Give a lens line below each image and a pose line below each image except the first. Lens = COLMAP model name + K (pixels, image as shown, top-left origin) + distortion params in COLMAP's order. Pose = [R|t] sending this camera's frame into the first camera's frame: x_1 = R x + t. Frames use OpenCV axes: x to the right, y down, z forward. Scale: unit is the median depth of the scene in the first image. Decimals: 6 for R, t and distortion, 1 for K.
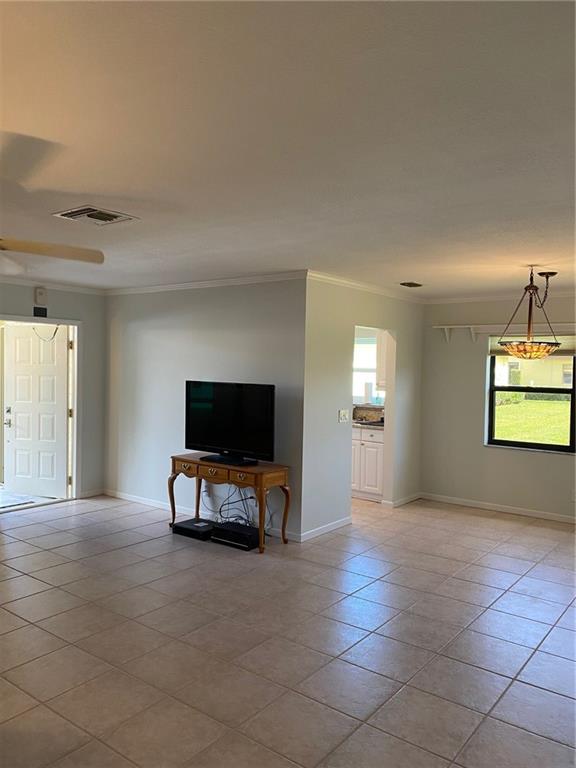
lens RADIAL K [[581.5, 0, 288.0], [0, 581.5, 384.0], [0, 0, 1]] dist [0.011839, -0.010292]
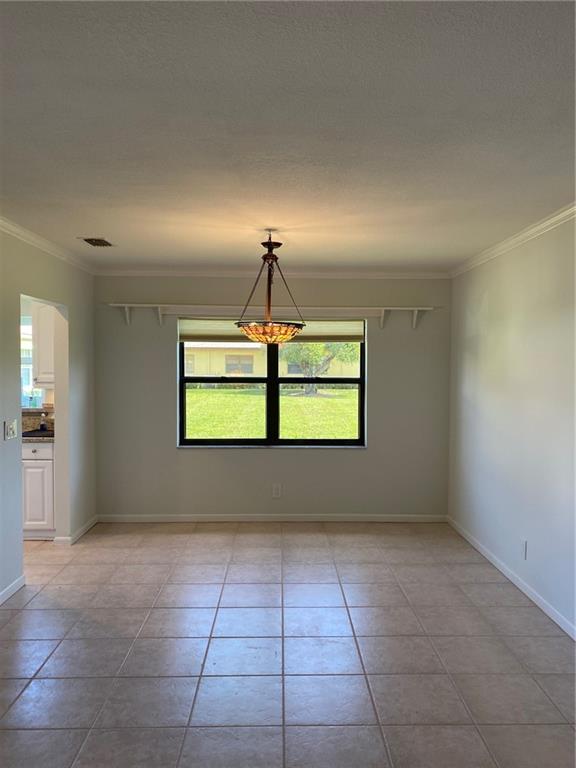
lens RADIAL K [[581.5, 0, 288.0], [0, 581.5, 384.0], [0, 0, 1]] dist [0.011839, -0.010292]
pose [[0.780063, -0.039989, 0.624422, -0.061274], [0.029766, 0.999197, 0.026804, -0.004780], [-0.624993, -0.002322, 0.780627, 0.244252]]
